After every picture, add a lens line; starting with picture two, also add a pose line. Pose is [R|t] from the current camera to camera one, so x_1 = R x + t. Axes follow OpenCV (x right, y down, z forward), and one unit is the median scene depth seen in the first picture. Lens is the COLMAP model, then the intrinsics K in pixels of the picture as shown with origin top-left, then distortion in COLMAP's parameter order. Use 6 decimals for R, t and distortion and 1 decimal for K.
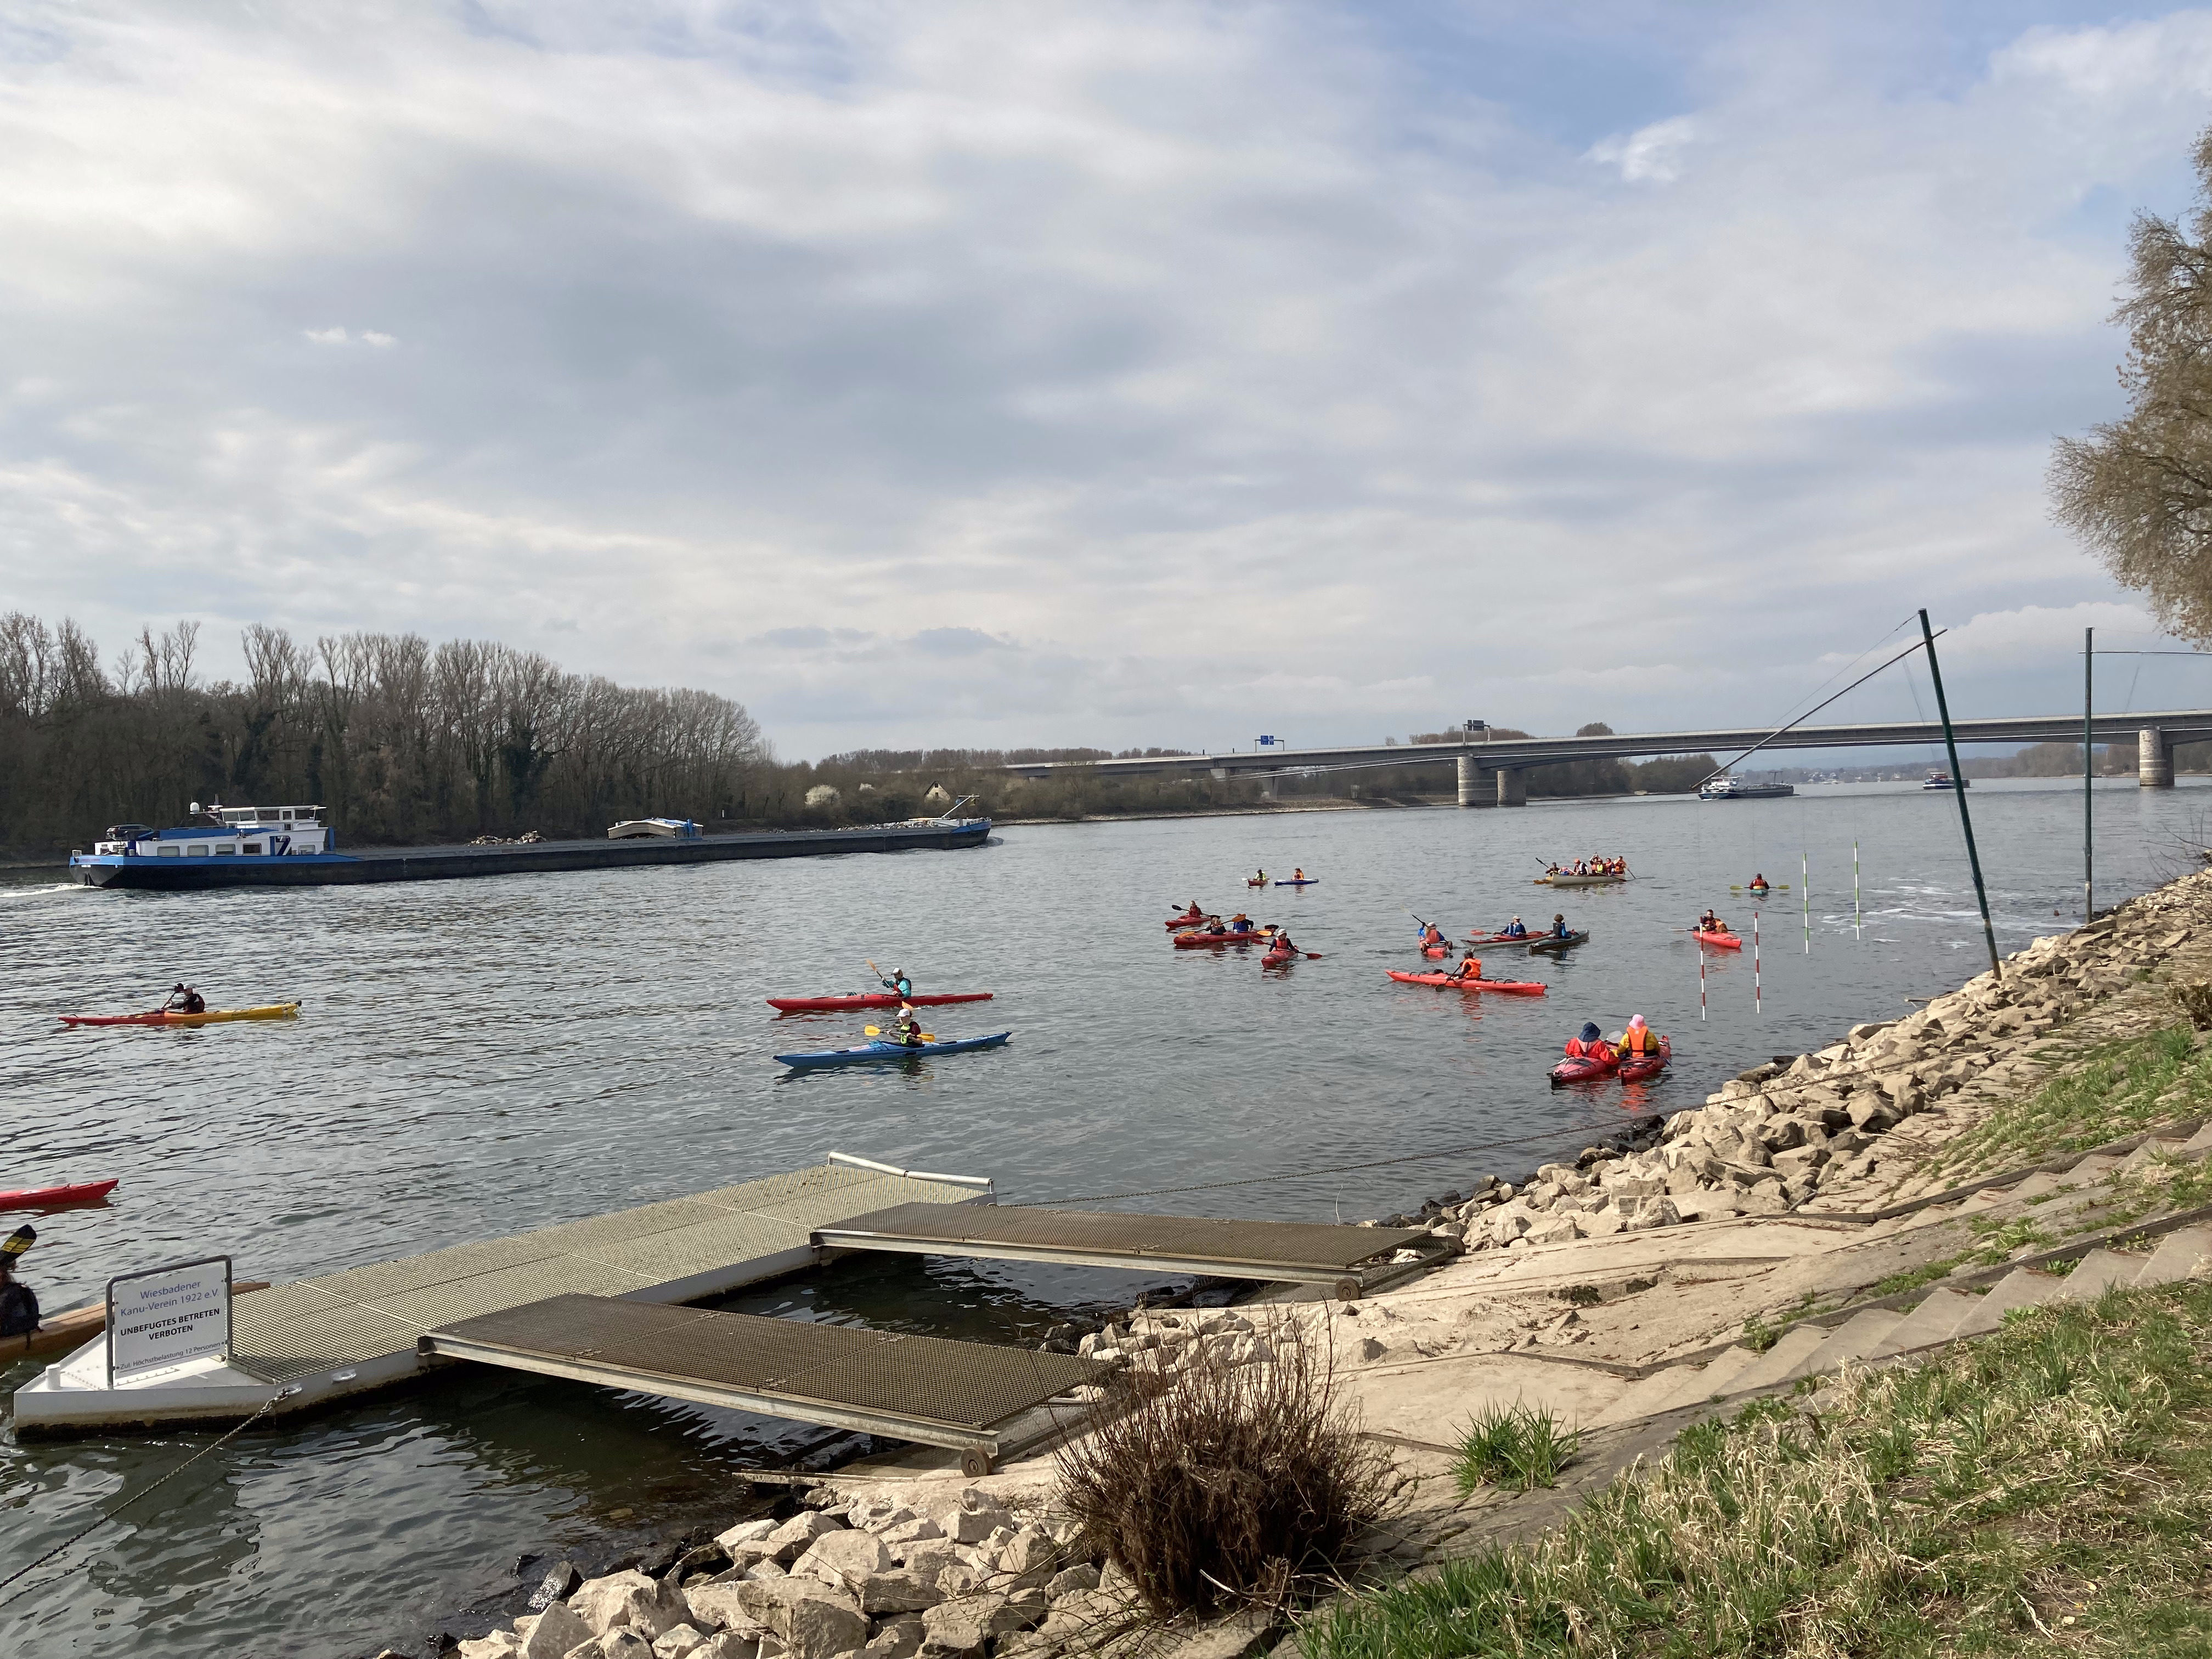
lens RADIAL K [[1816.5, 0, 1106.0], [0, 1816.5, 829.5], [0, 0, 1]] dist [0.052488, -0.068370]
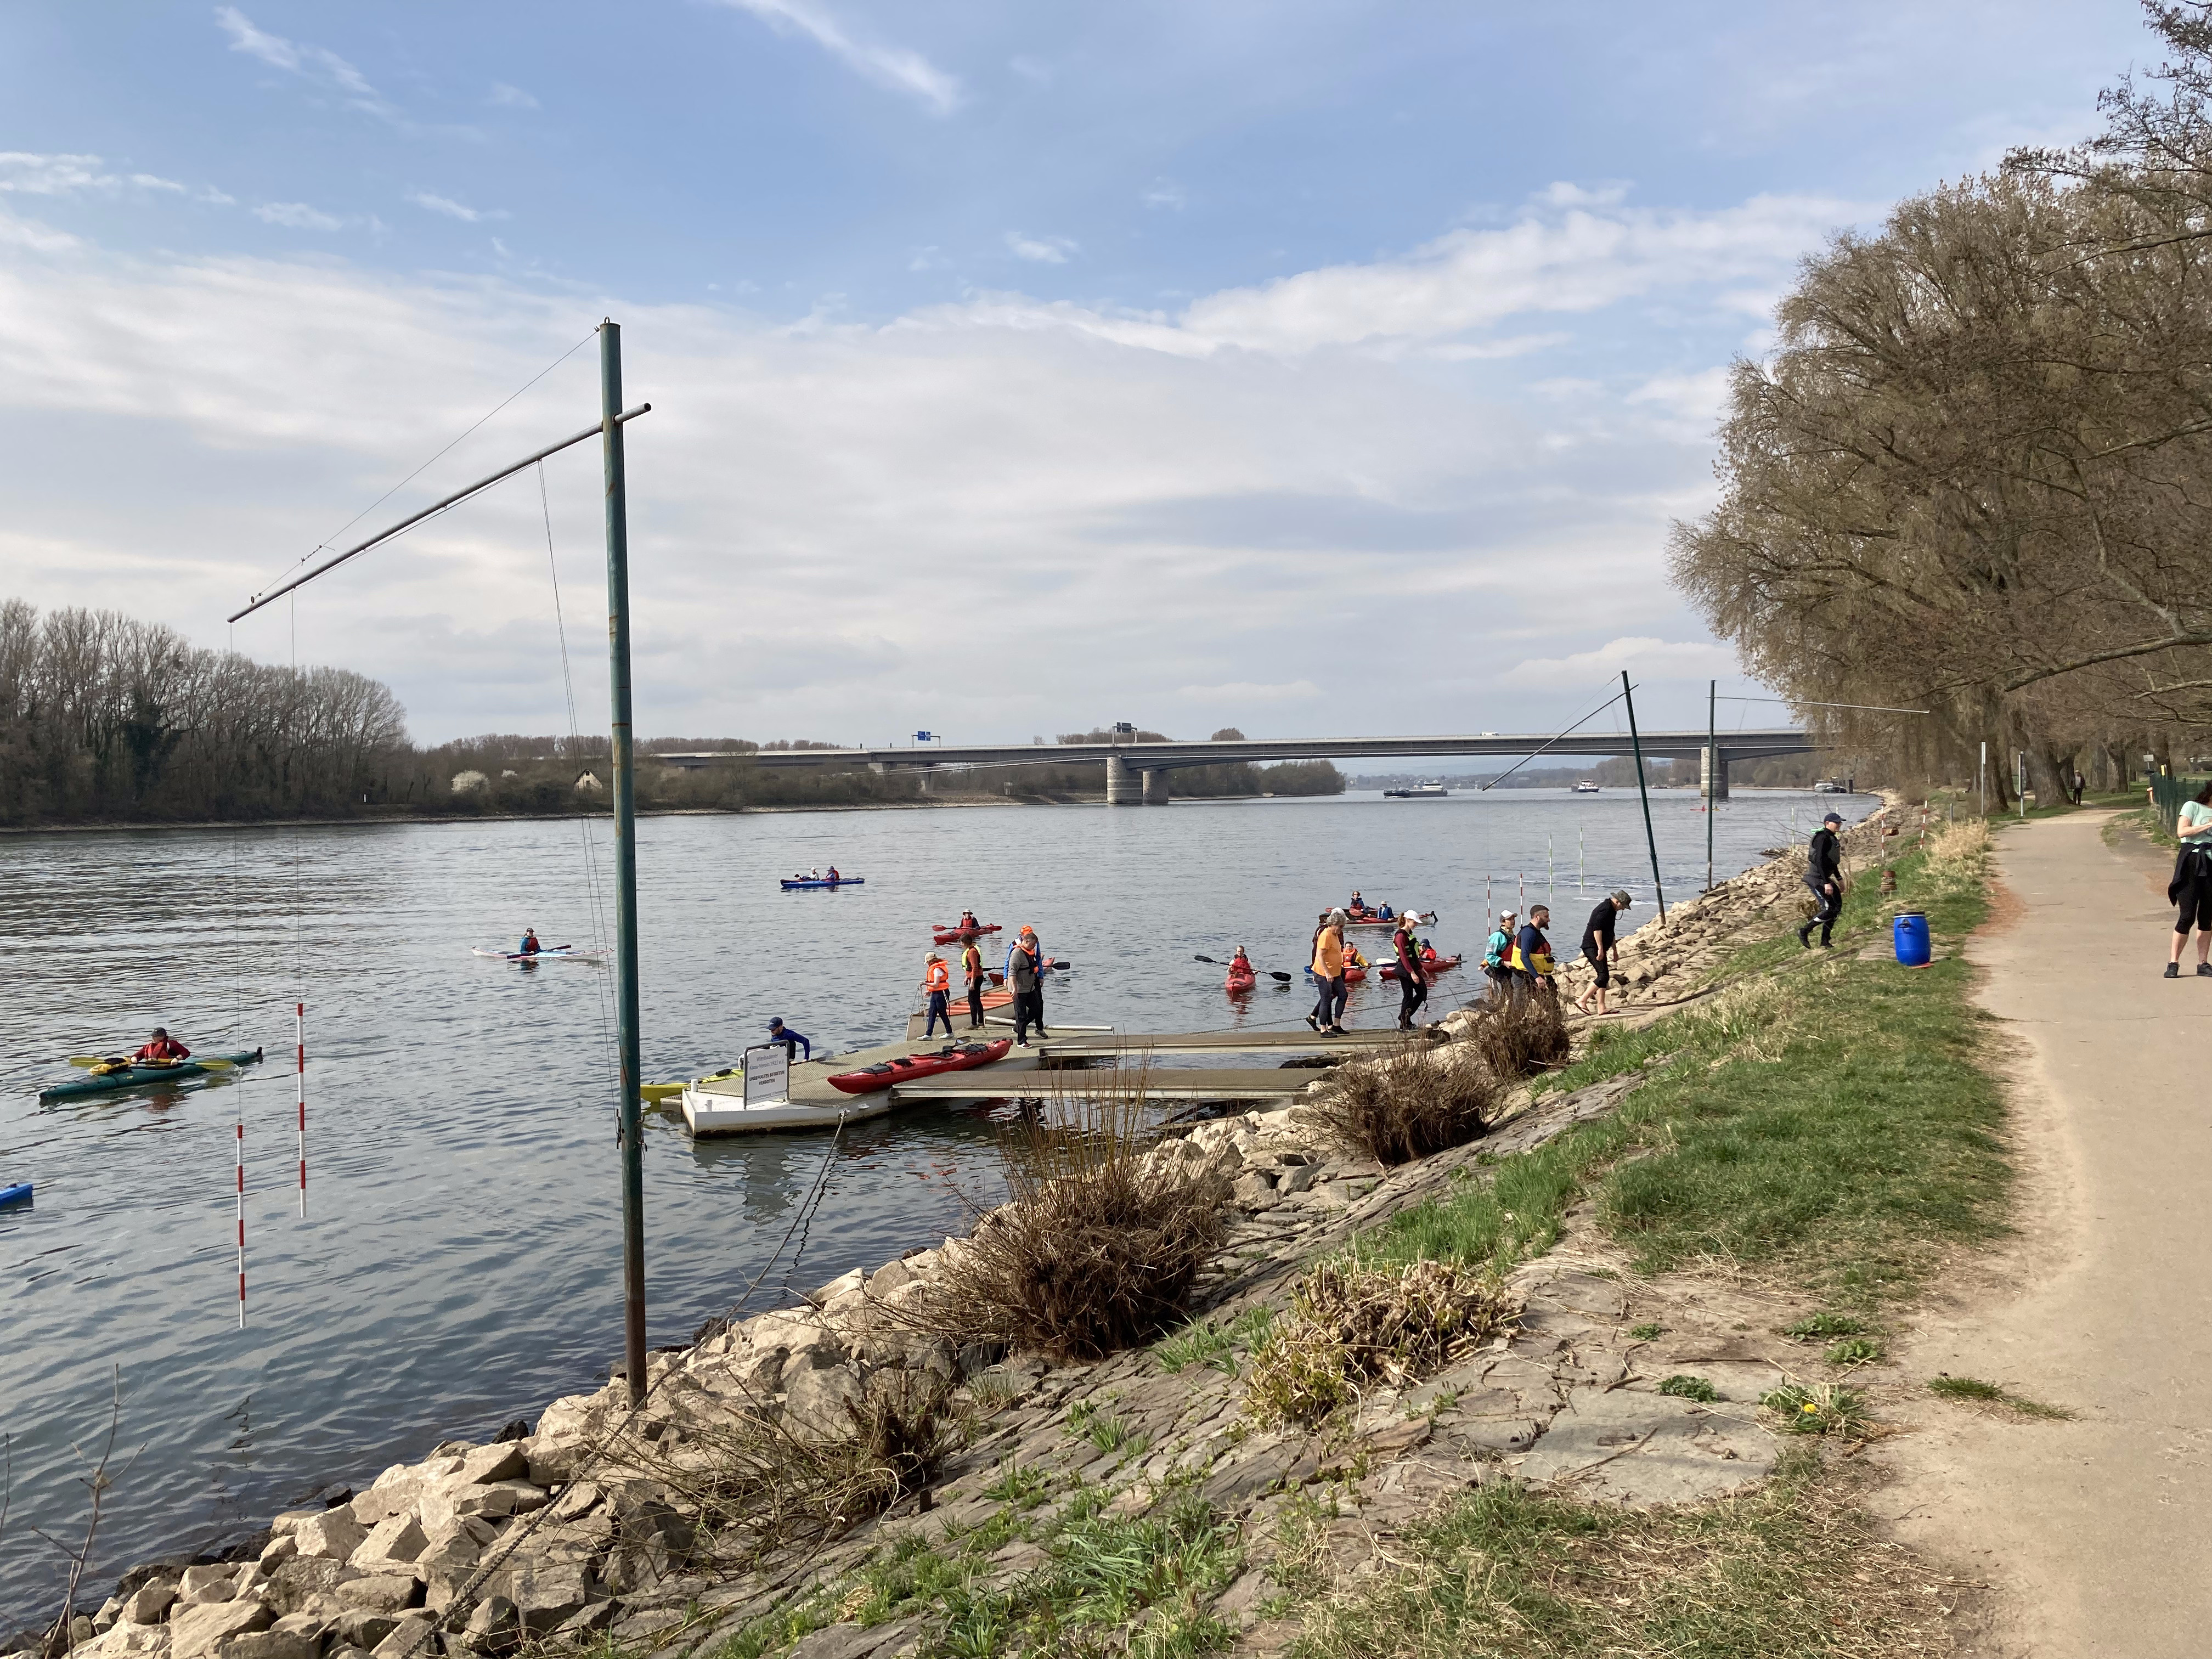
lens RADIAL K [[1816.5, 0, 1106.0], [0, 1816.5, 829.5], [0, 0, 1]] dist [0.052488, -0.068370]
pose [[0.979462, 0.014684, 0.201092, -0.123990], [-0.015173, 0.999884, 0.000892, 0.006363], [-0.201055, -0.003925, 0.979572, -0.172302]]
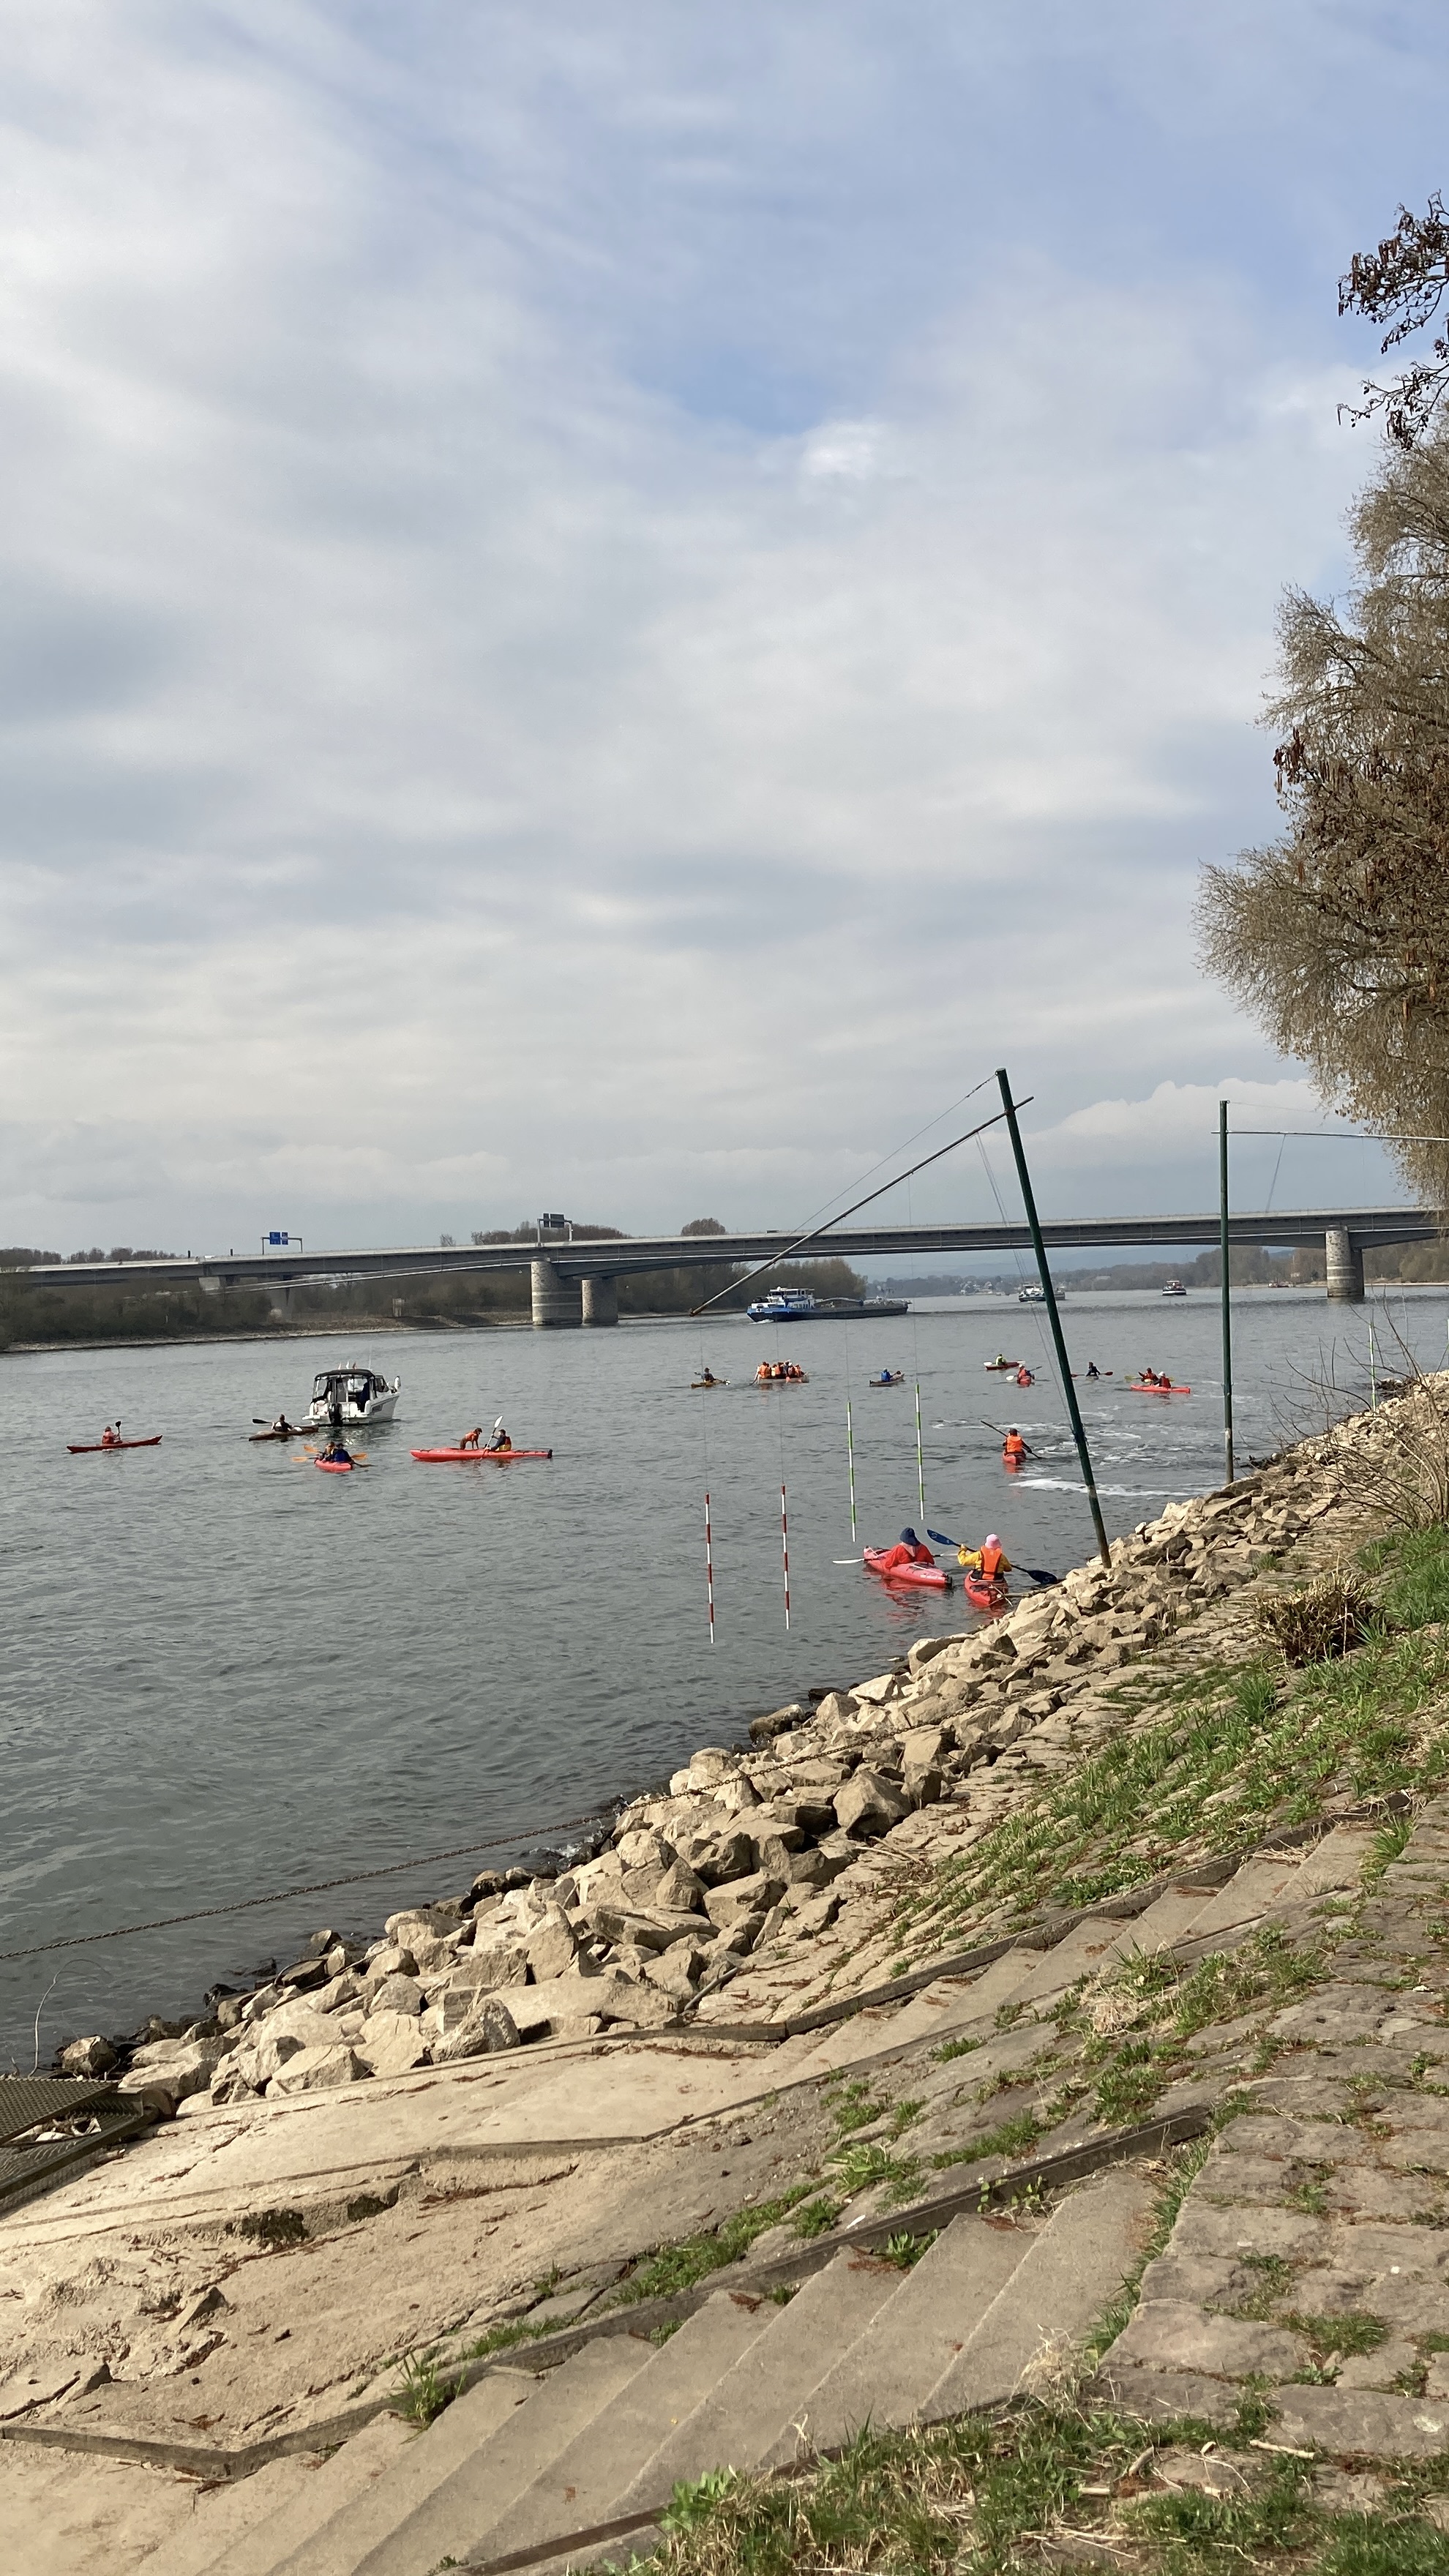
lens RADIAL K [[2414.1, 0, 724.5], [0, 2414.1, 1288.0], [0, 0, 1]] dist [0.011509, -0.013247]
pose [[0.964656, -0.002279, 0.263502, 0.039609], [0.009839, 0.999577, -0.027376, -0.003114], [-0.263329, 0.029001, 0.964270, 0.046071]]
